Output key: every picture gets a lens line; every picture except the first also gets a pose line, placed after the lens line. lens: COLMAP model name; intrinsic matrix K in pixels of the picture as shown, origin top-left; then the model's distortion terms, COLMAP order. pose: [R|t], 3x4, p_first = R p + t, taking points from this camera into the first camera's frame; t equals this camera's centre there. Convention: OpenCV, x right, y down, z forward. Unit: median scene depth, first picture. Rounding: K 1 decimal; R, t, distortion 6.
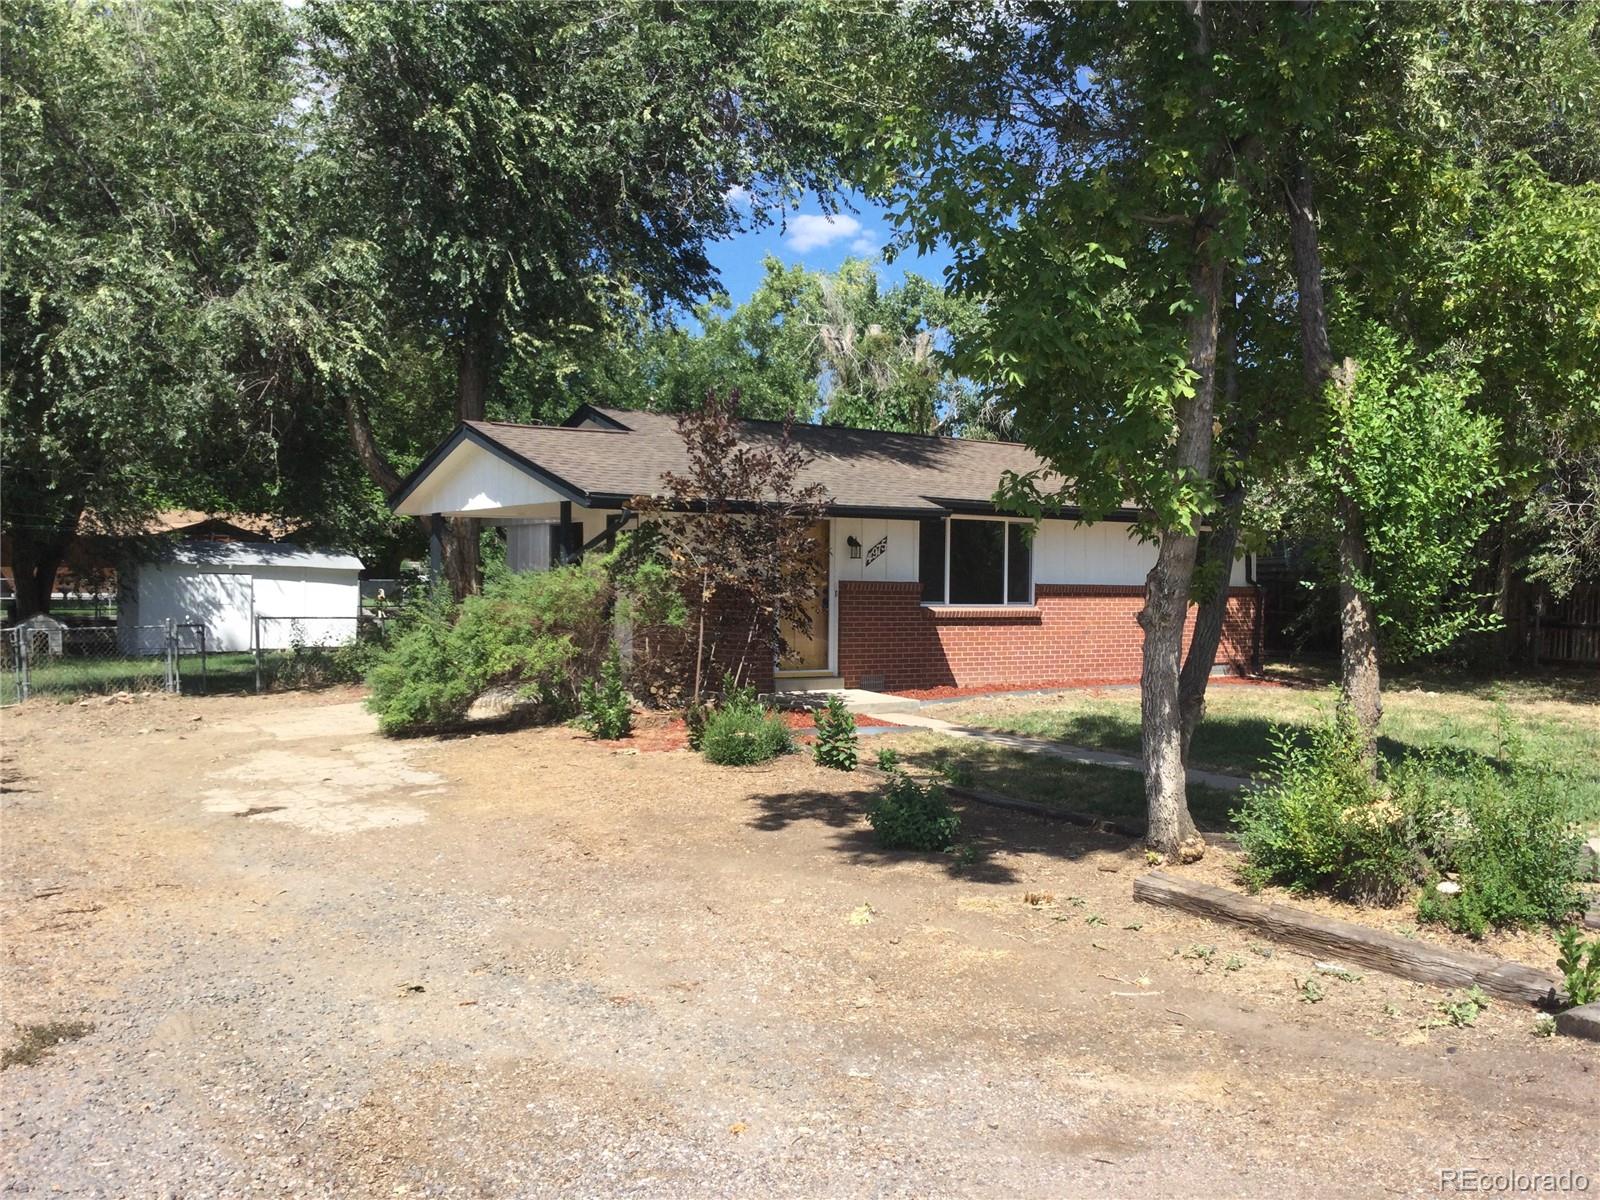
lens RADIAL K [[1316.9, 0, 800.0], [0, 1316.9, 600.0], [0, 0, 1]] dist [0.091777, -0.133850]
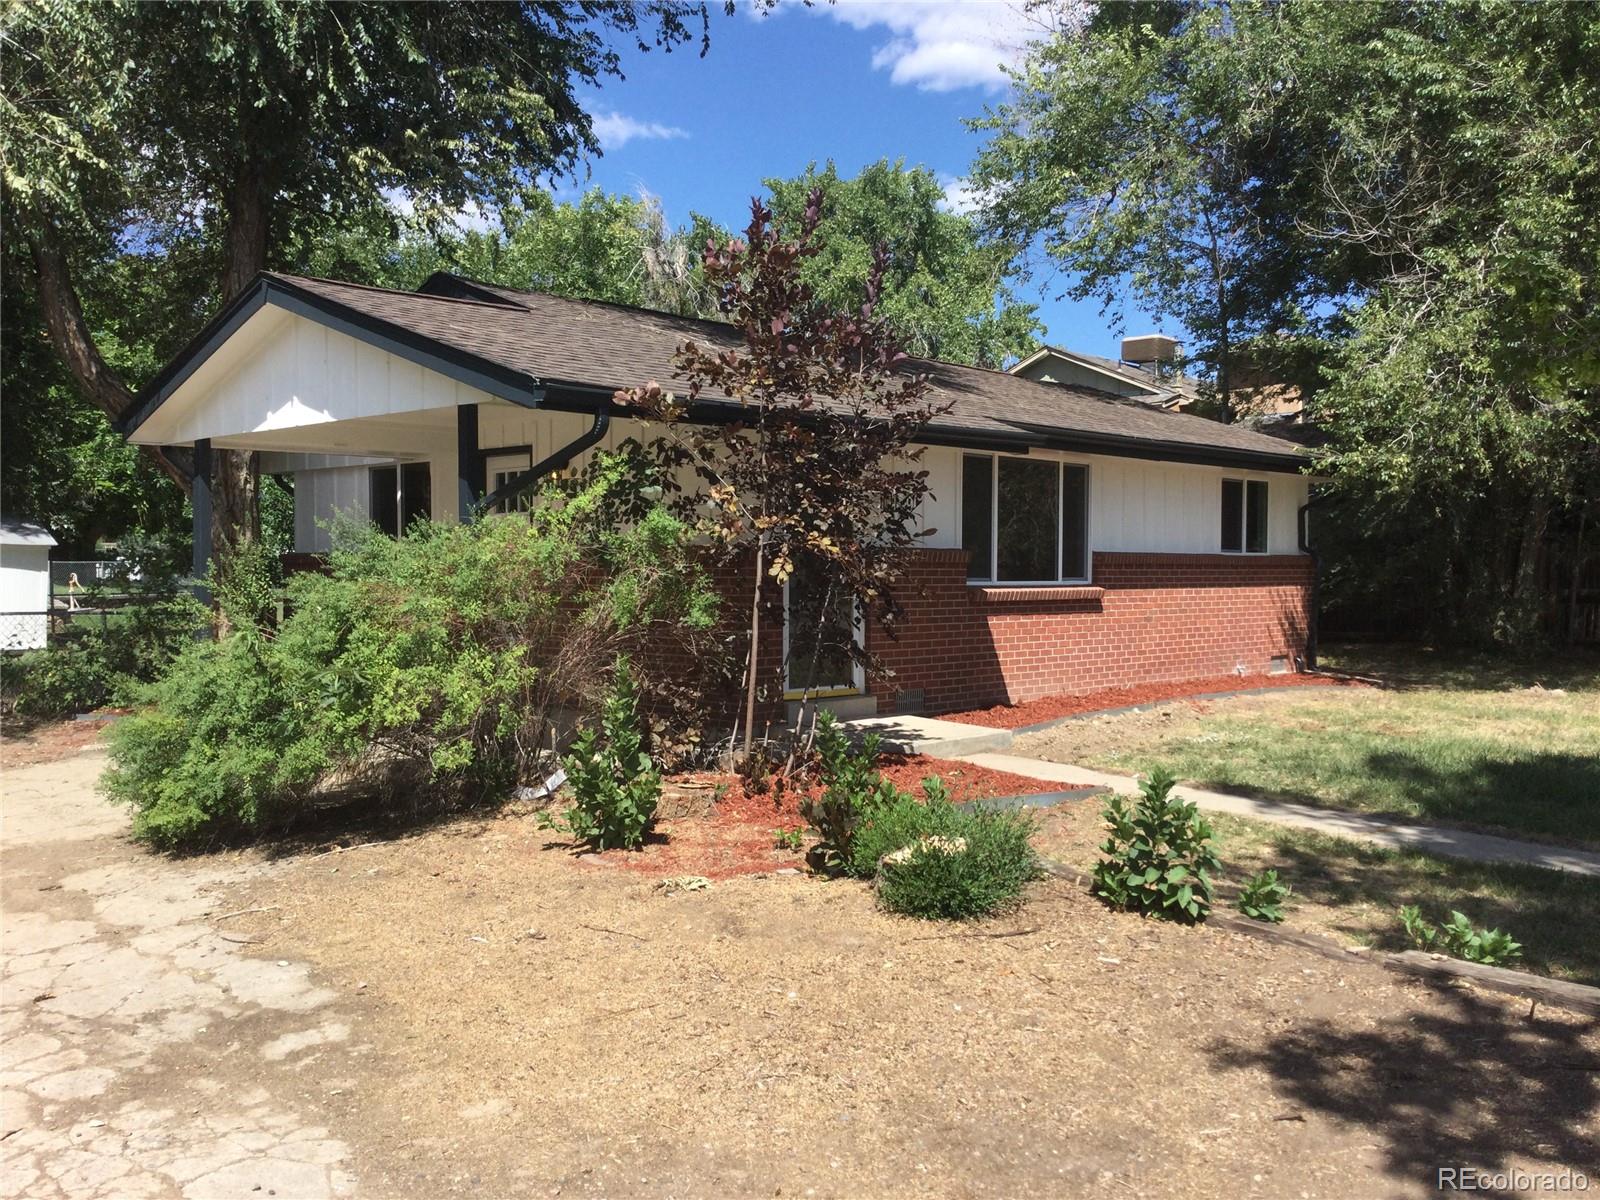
lens RADIAL K [[1426.2, 0, 800.0], [0, 1426.2, 600.0], [0, 0, 1]] dist [0.103277, -0.189181]
pose [[0.986575, -0.013268, 0.162770, -0.146047], [0.011170, 0.999842, 0.013795, 0.001771], [-0.162927, -0.011792, 0.986568, 0.389069]]
